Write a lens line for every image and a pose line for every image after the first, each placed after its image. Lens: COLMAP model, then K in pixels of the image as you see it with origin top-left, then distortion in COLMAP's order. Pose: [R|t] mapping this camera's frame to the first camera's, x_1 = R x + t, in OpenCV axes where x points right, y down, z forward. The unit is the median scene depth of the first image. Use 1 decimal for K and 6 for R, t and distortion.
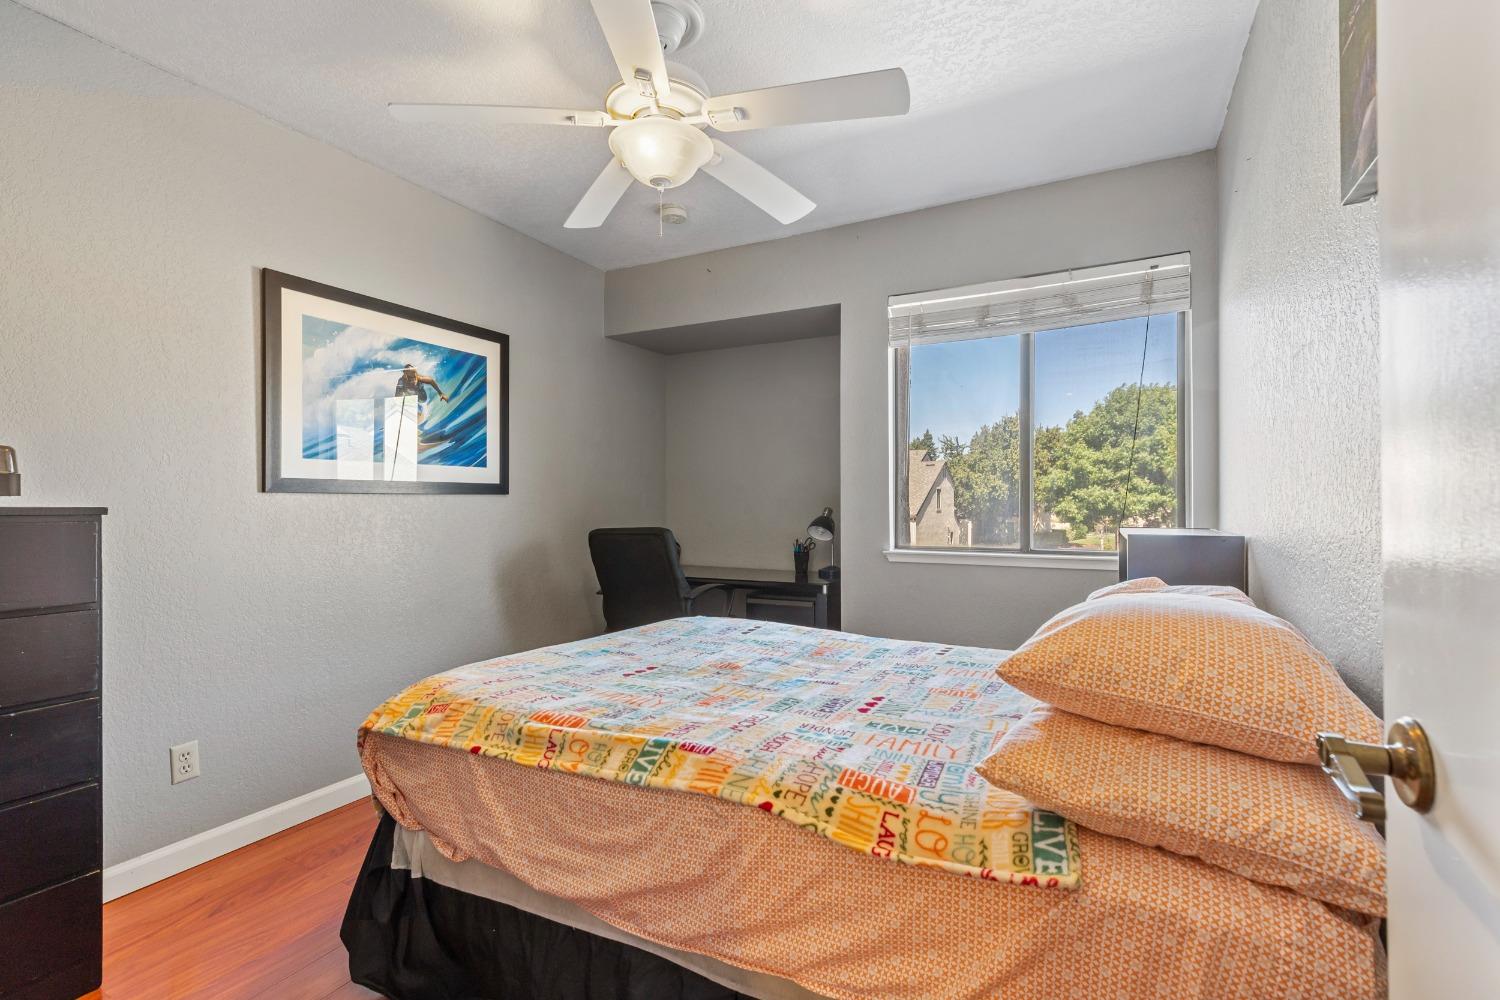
lens RADIAL K [[682.2, 0, 756.3], [0, 682.2, 497.7], [0, 0, 1]] dist [0.000297, -0.000465]
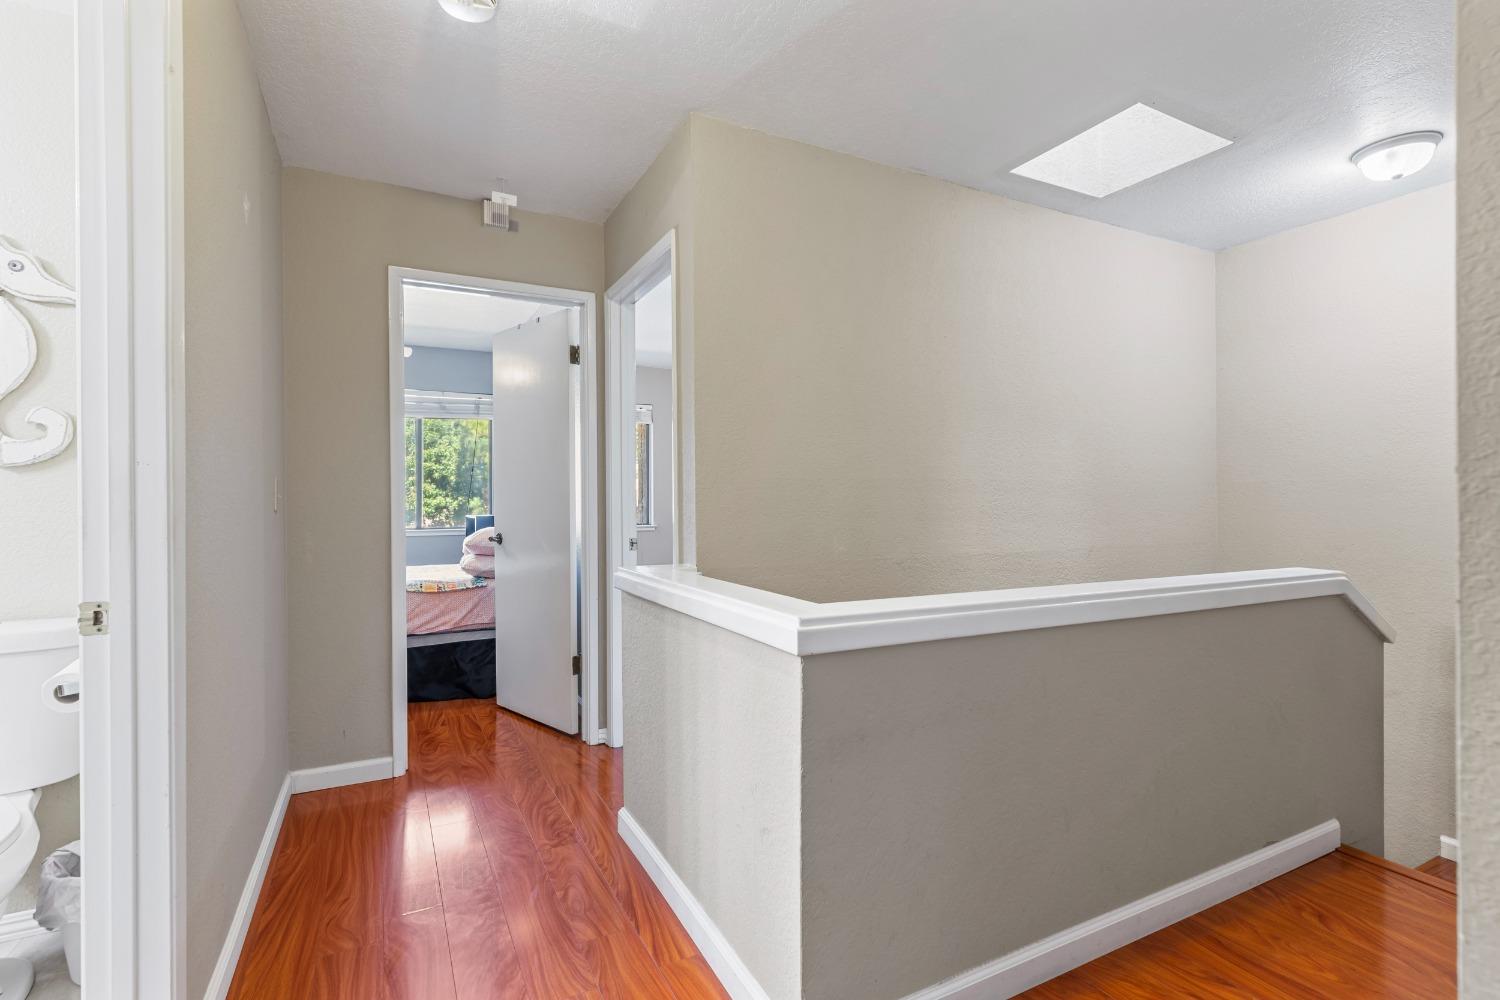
lens RADIAL K [[682.2, 0, 756.3], [0, 682.2, 497.7], [0, 0, 1]] dist [0.000297, -0.000465]
pose [[0.562038, 0.006133, 0.827088, -0.077798], [-0.002317, 0.999980, -0.005840, -0.000047], [-0.827108, 0.001366, 0.562041, -0.103713]]
